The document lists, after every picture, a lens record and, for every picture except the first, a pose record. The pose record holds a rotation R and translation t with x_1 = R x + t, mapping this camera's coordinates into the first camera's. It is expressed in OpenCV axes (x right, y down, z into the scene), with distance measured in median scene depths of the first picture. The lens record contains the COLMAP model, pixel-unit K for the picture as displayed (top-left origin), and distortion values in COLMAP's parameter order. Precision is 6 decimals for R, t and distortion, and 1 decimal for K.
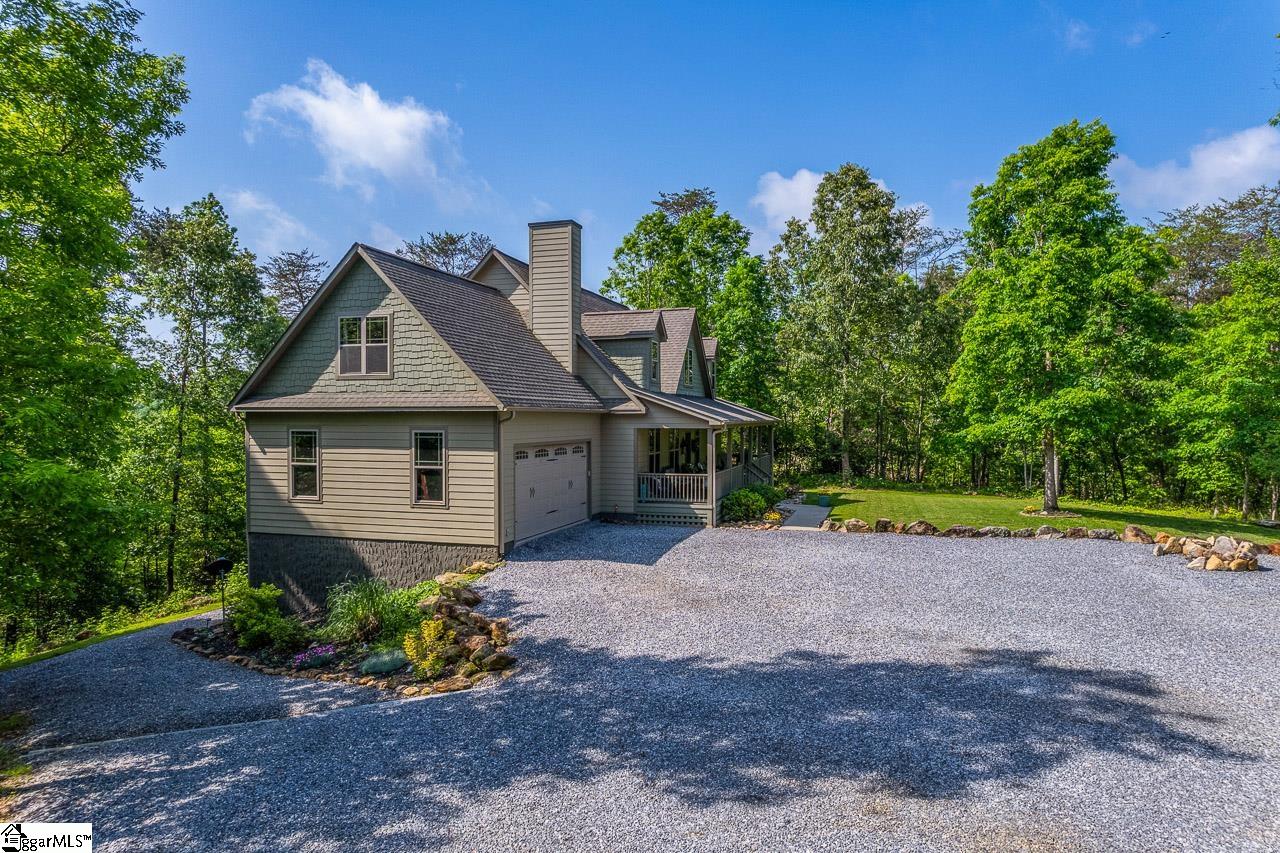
lens RADIAL K [[839.4, 0, 639.6], [0, 839.4, 429.8], [0, 0, 1]] dist [-0.067520, 0.064306]
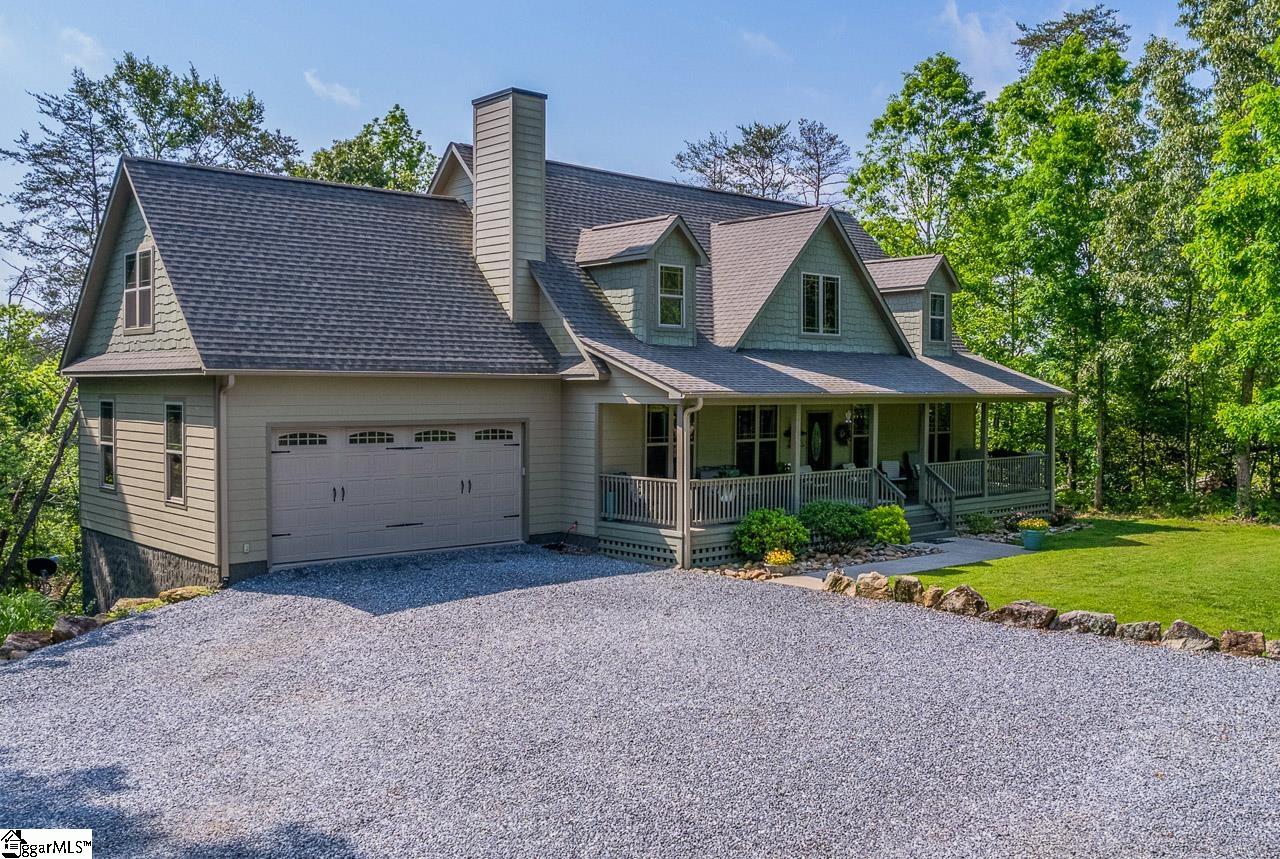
lens RADIAL K [[1191.3, 0, 640.1], [0, 1191.3, 424.7], [0, 0, 1]] dist [-0.041659, 0.000000]
pose [[0.863557, 0.018663, -0.503906, 0.499518], [-0.012185, 0.999795, 0.016147, -0.000906], [0.504104, -0.007804, 0.863607, 0.246250]]
